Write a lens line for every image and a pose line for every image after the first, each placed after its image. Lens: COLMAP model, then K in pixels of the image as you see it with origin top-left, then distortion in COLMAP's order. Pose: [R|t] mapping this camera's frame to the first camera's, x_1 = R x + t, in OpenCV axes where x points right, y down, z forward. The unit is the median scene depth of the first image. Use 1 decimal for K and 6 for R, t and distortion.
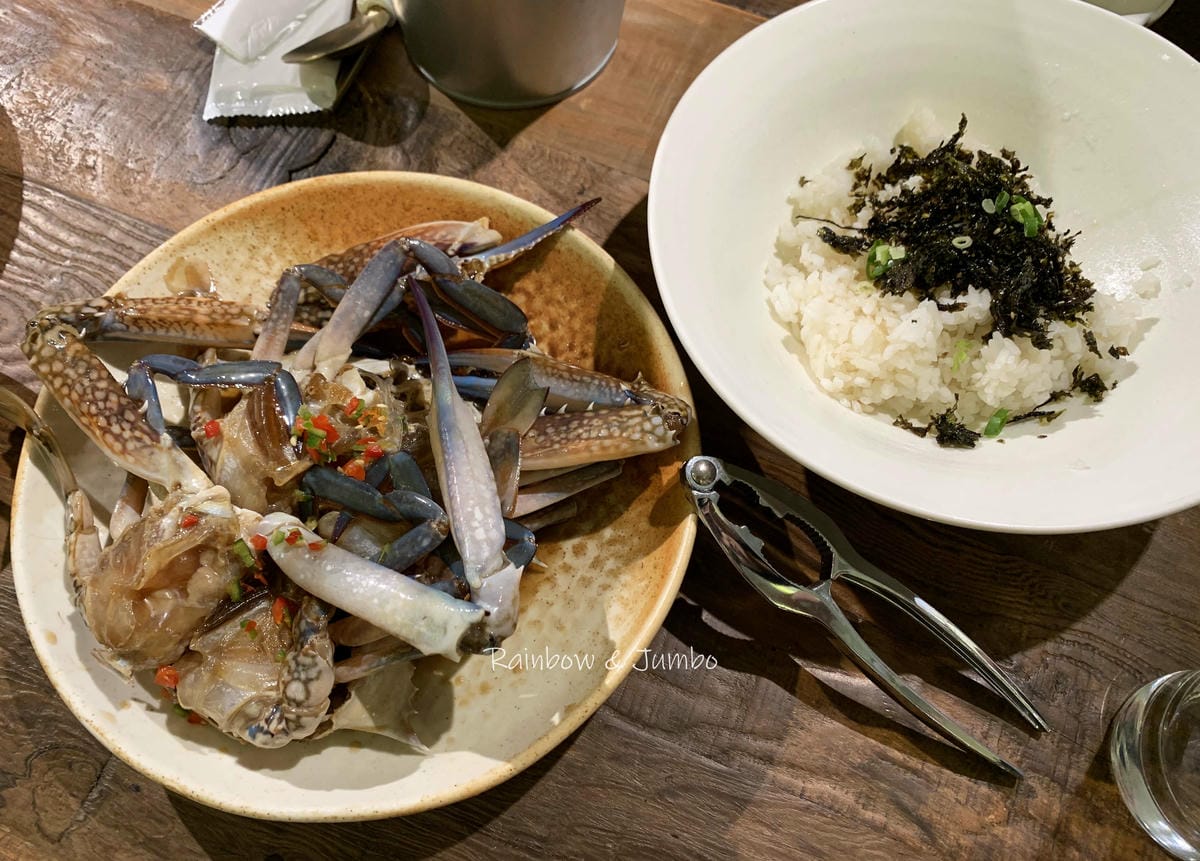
lens RADIAL K [[975.0, 0, 600.0], [0, 975.0, 430.5], [0, 0, 1]] dist [-0.012481, -0.002754]
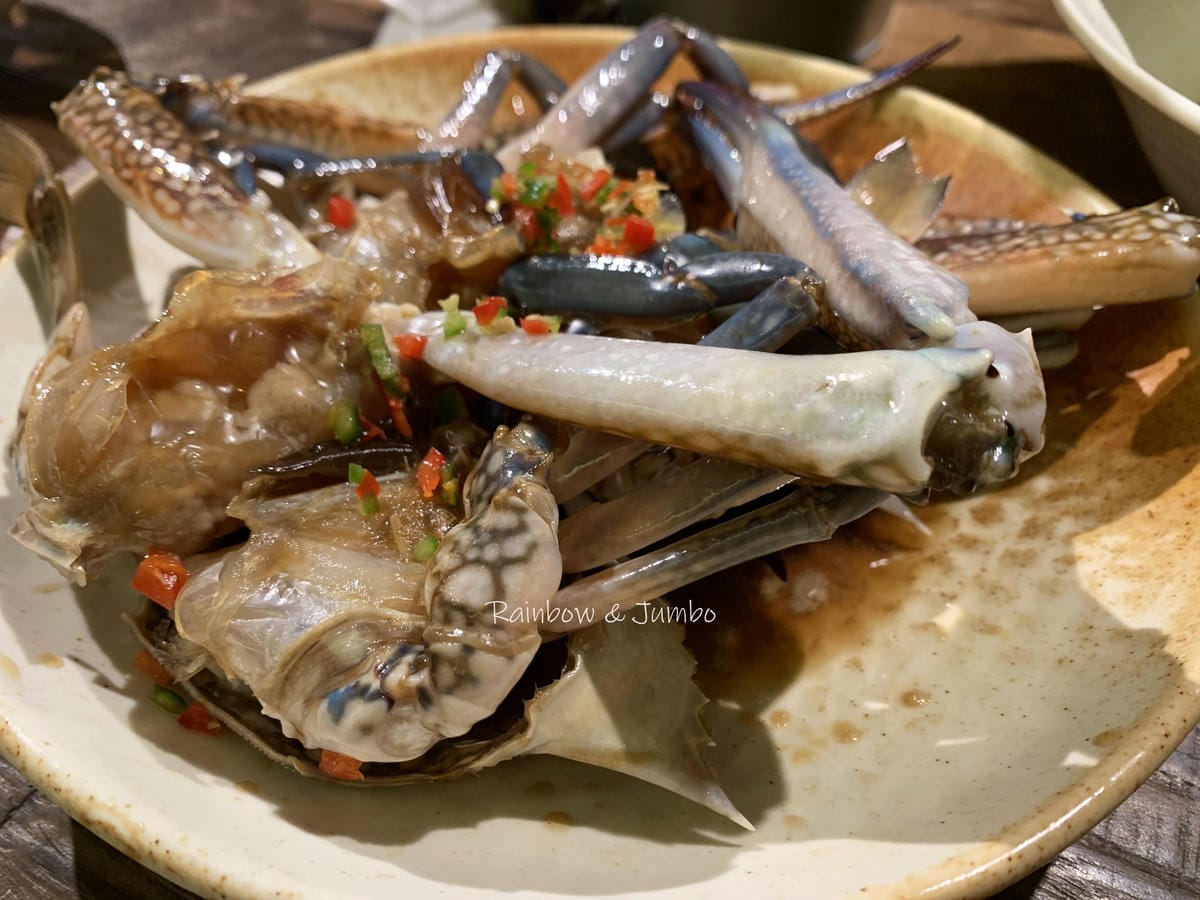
lens RADIAL K [[981.8, 0, 600.0], [0, 981.8, 450.0], [0, 0, 1]] dist [-0.031571, -0.011189]
pose [[0.996561, 0.060410, -0.056715, -0.227826], [-0.077288, 0.924459, -0.373367, 0.344903], [0.029876, 0.376466, 0.925949, 0.578203]]
